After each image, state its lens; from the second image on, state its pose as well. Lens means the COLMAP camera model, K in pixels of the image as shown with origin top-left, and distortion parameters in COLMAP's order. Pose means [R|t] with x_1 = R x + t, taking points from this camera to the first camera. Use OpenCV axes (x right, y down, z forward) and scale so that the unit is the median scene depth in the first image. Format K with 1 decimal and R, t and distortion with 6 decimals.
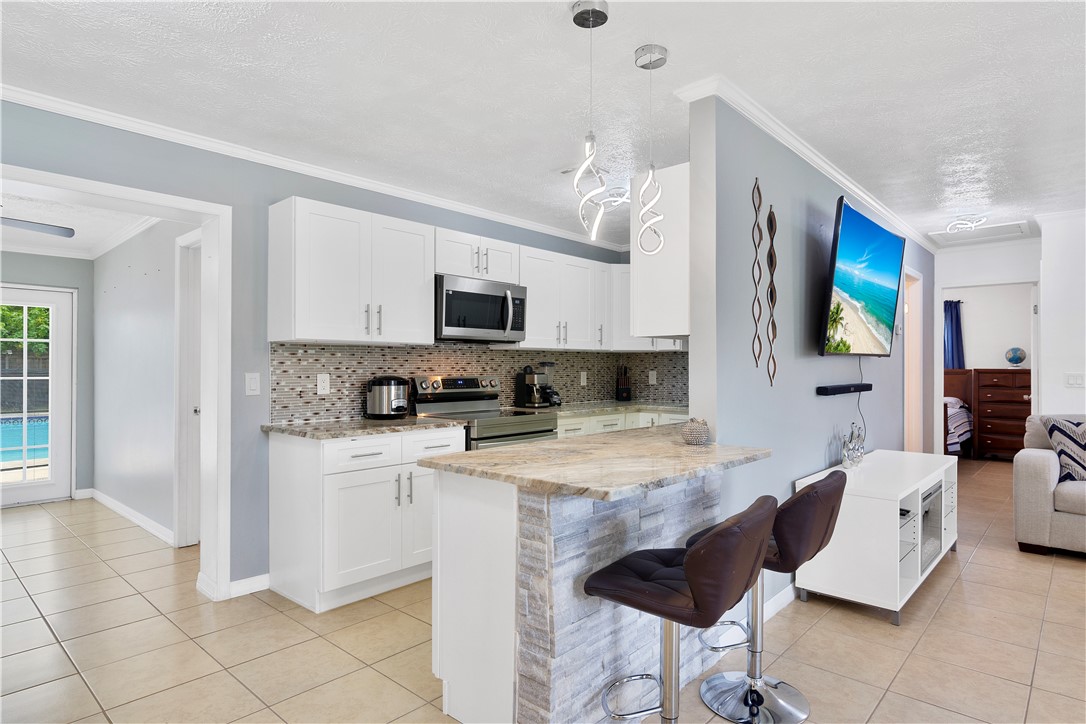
lens RADIAL K [[600.5, 0, 545.3], [0, 600.5, 366.5], [0, 0, 1]] dist [-0.003367, -0.001264]
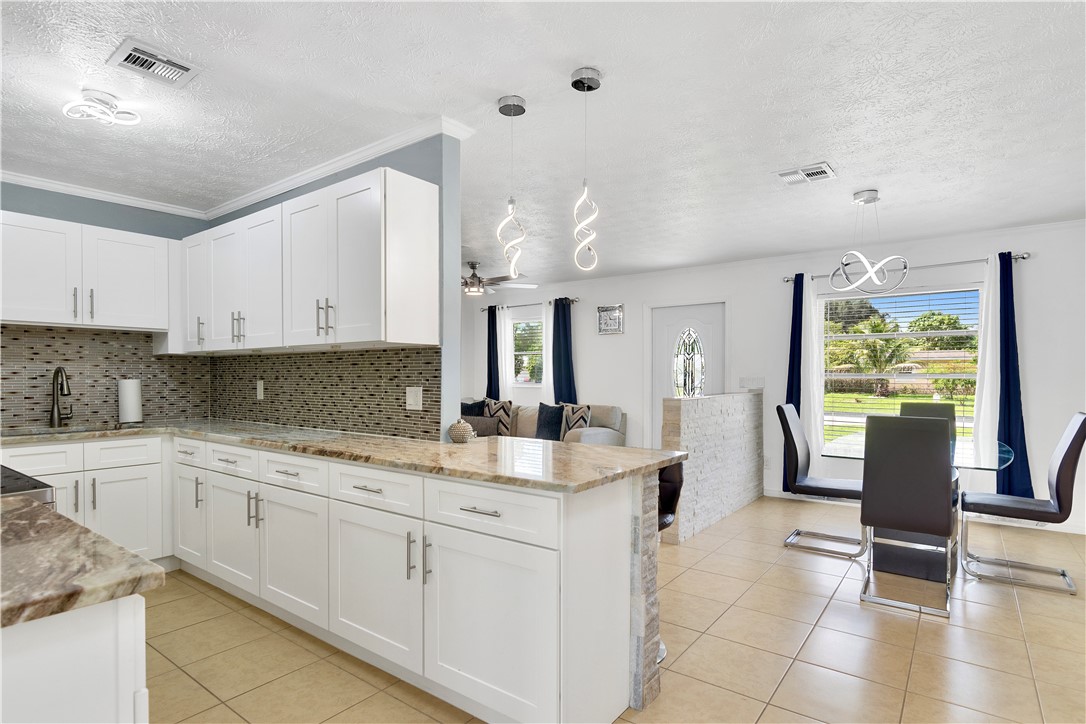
lens RADIAL K [[560.9, 0, 544.4], [0, 560.9, 385.4], [0, 0, 1]] dist [-0.002799, -0.000635]
pose [[-0.093262, -0.018733, 0.995465, -0.553291], [-0.001318, 0.999824, 0.018691, 0.000533], [-0.995641, 0.000431, -0.093270, 0.629382]]
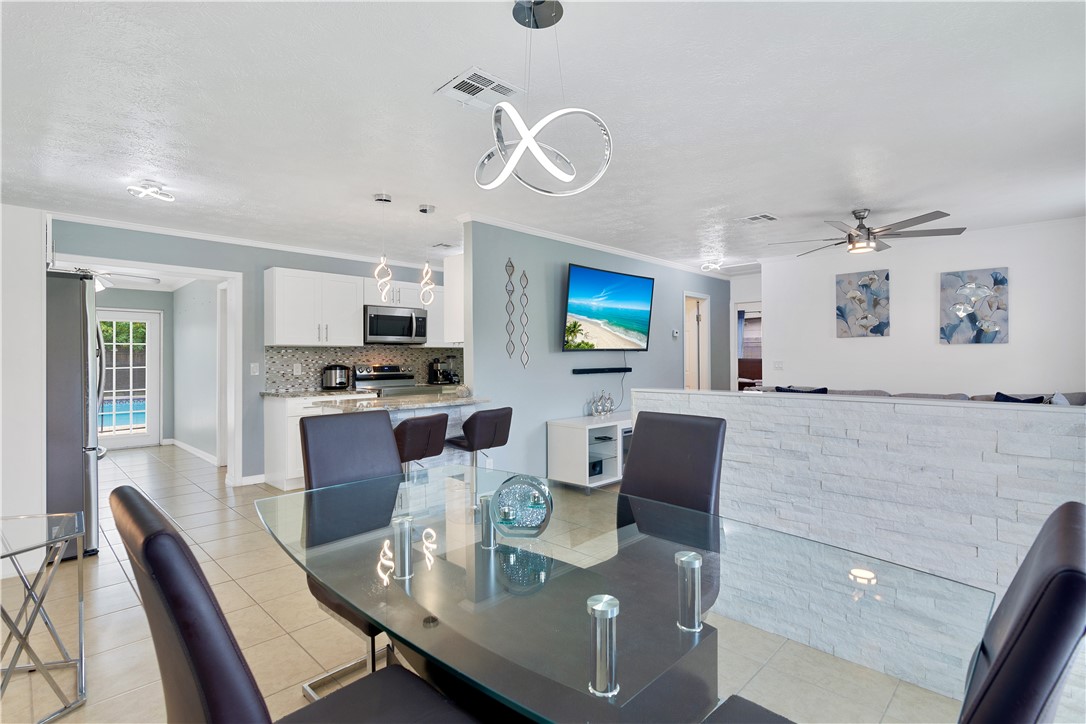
lens RADIAL K [[522.6, 0, 543.8], [0, 522.6, 356.2], [0, 0, 1]] dist [-0.002333, 0.000045]
pose [[0.999170, -0.006495, -0.040215, 0.394079], [0.006347, 0.999973, -0.003823, 0.001312], [0.040239, 0.003565, 0.999184, -0.476645]]
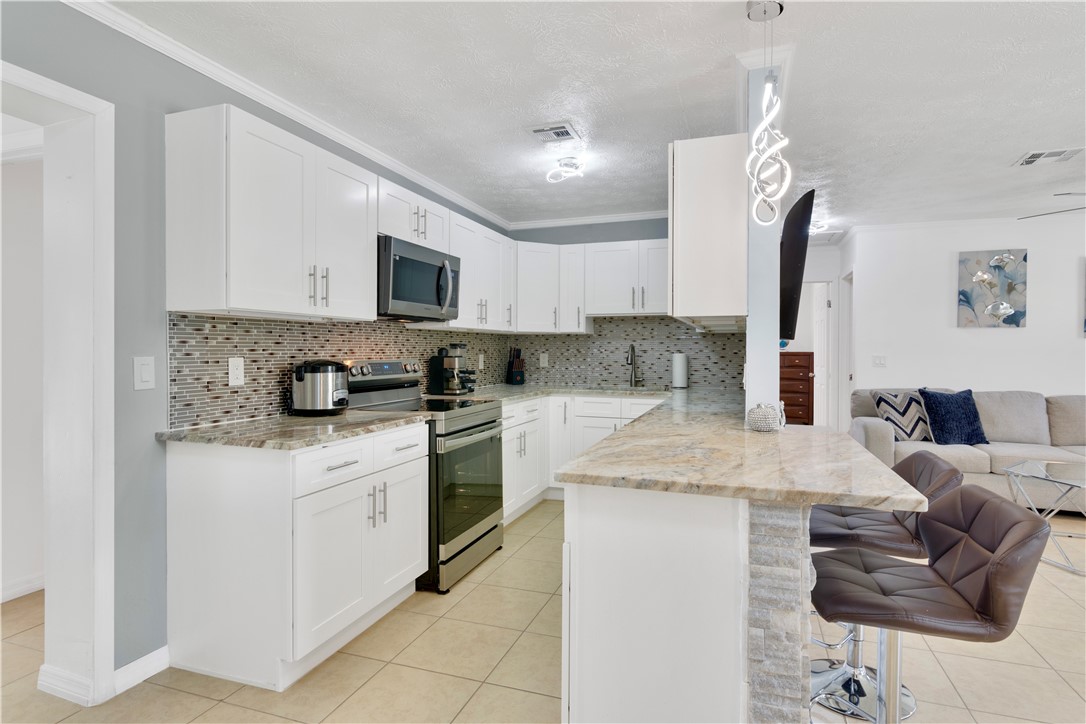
lens RADIAL K [[575.9, 0, 542.1], [0, 575.9, 354.5], [0, 0, 1]] dist [-0.005579, 0.000159]
pose [[0.921107, -0.000843, 0.389308, -0.285113], [-0.002895, 0.999955, 0.009015, 0.000937], [-0.389299, -0.009431, 0.921063, 0.198184]]
